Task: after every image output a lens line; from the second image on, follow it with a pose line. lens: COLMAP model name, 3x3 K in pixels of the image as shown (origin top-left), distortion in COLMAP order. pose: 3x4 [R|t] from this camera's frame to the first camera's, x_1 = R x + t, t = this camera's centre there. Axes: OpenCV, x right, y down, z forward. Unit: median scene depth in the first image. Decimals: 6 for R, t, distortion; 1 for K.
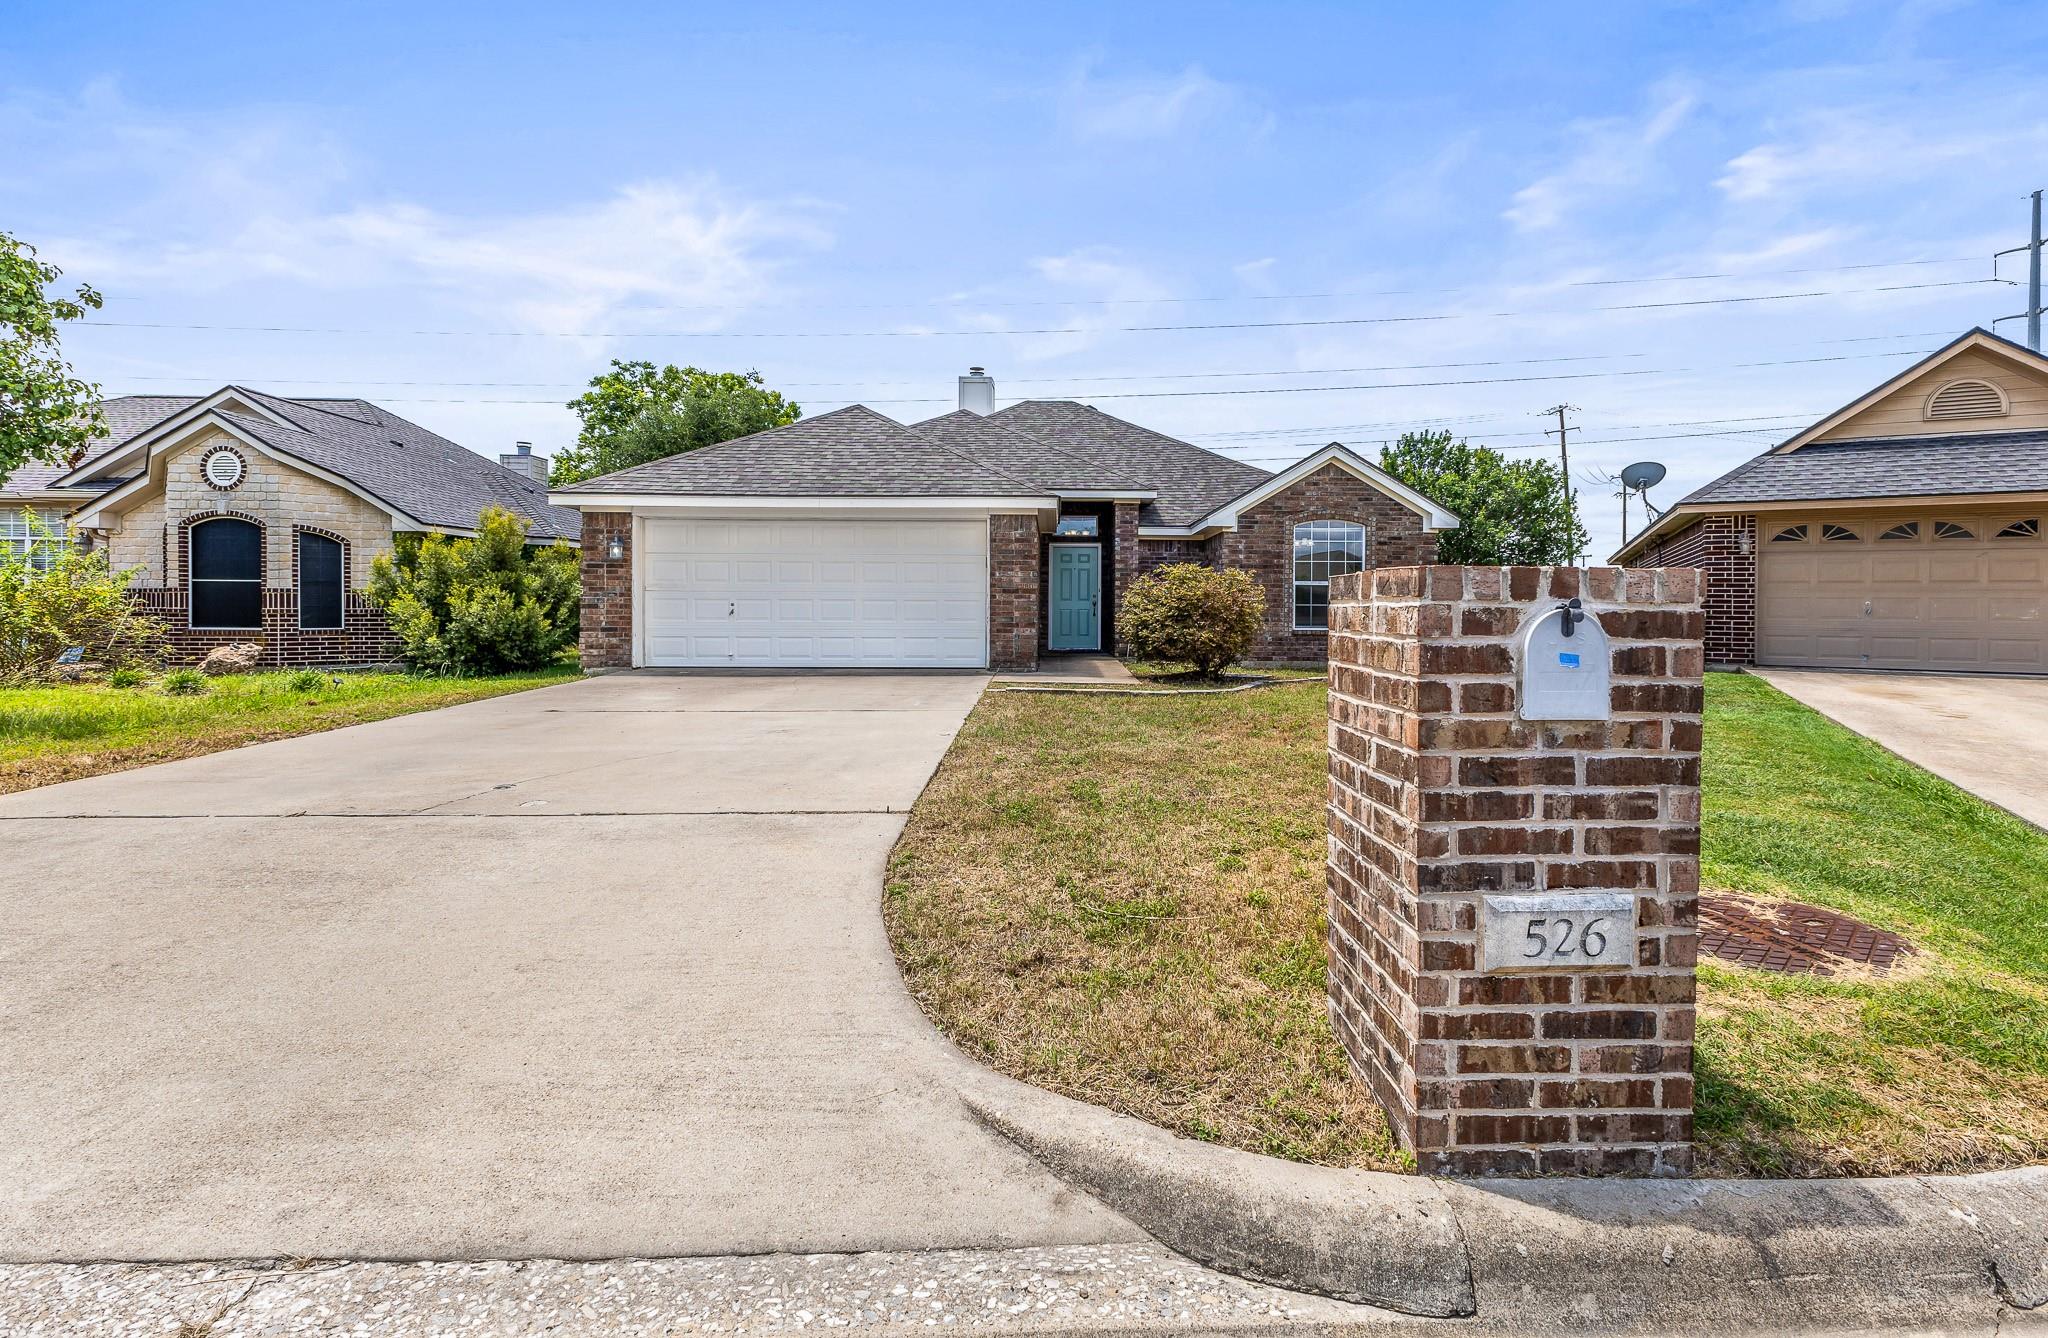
lens RADIAL K [[1218.5, 0, 1024.0], [0, 1218.5, 669.0], [0, 0, 1]] dist [0.027177, 0.000012]
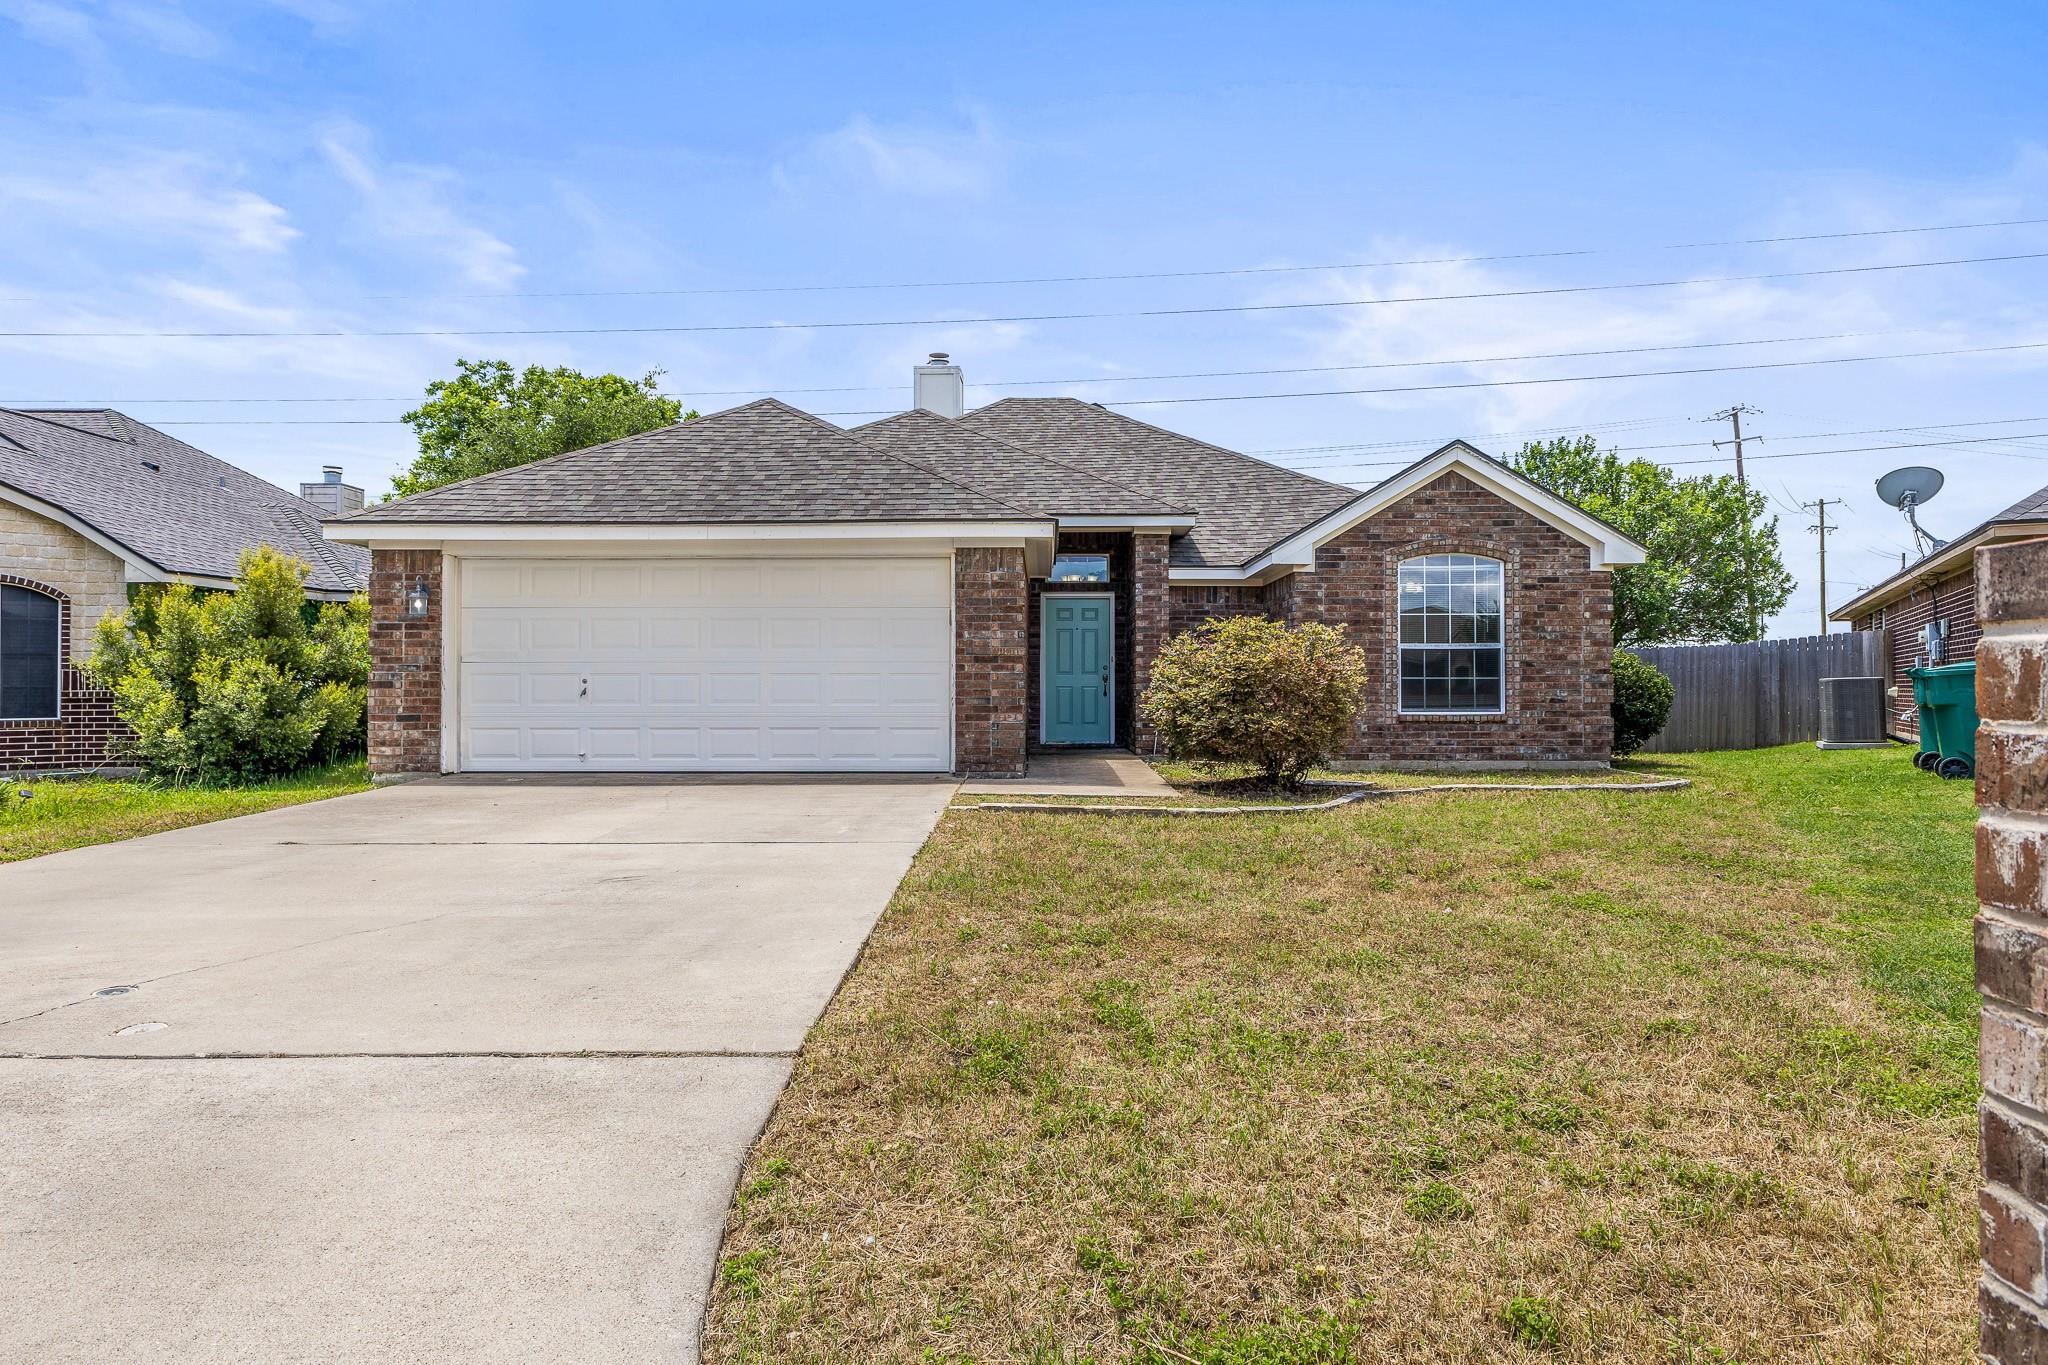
lens RADIAL K [[1239.9, 0, 1024.0], [0, 1239.9, 682.5], [0, 0, 1]] dist [0.000936, 0.000051]
pose [[0.999866, -0.004132, 0.015851, -0.000618], [0.005026, 0.998373, -0.056790, -0.010821], [-0.015591, 0.056862, 0.998260, 0.292970]]
